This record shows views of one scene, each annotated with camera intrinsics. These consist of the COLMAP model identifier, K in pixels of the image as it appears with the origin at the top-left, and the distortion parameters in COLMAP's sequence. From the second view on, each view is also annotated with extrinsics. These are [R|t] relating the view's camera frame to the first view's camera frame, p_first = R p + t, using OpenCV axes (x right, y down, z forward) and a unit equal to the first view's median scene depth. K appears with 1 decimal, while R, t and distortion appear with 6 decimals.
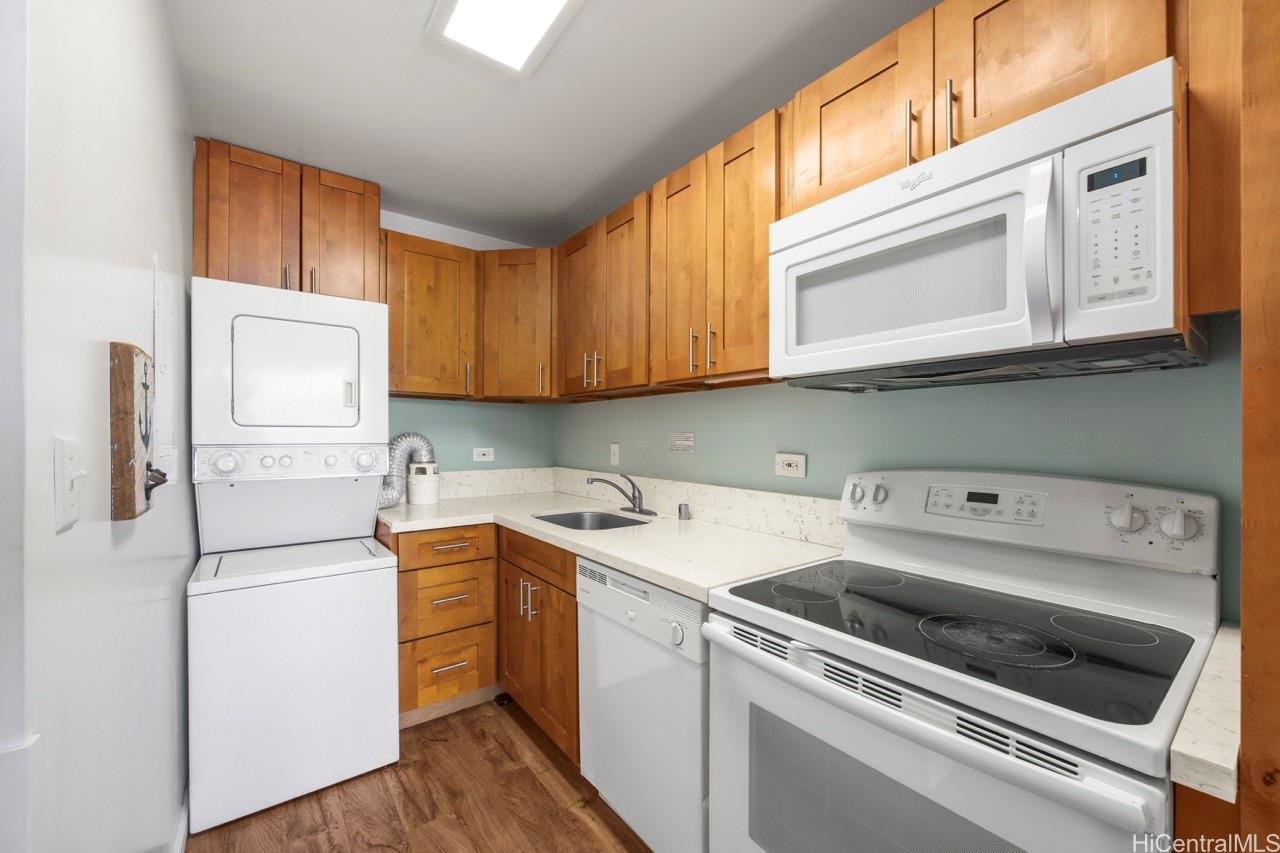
lens RADIAL K [[497.5, 0, 646.4], [0, 497.5, 436.8], [0, 0, 1]] dist [-0.005431, -0.000356]
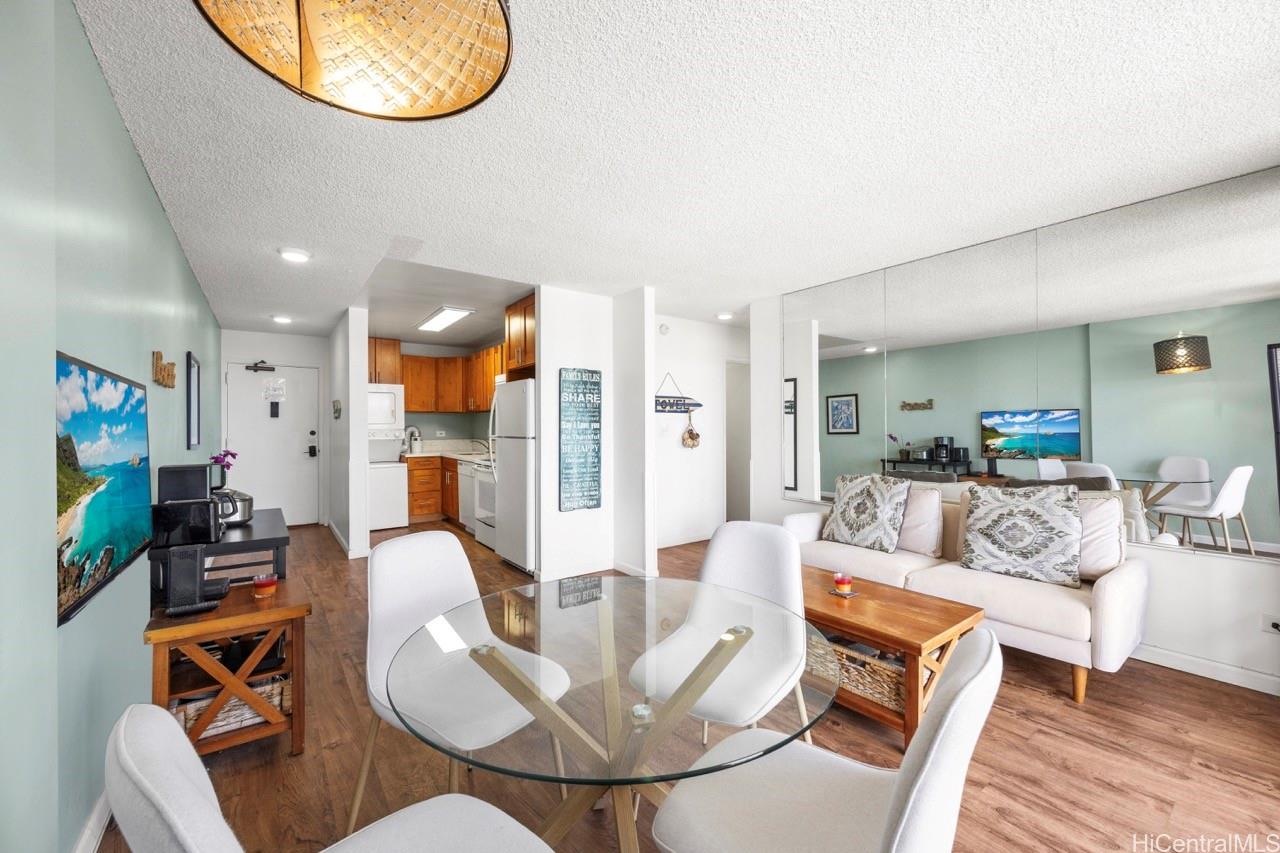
lens RADIAL K [[497.5, 0, 635.6], [0, 497.5, 424.4], [0, 0, 1]] dist [-0.005431, -0.000356]
pose [[0.999586, -0.008146, -0.027590, 0.902140], [0.007954, 0.999943, -0.007072, 0.017379], [0.027646, 0.006849, 0.999594, -1.843221]]
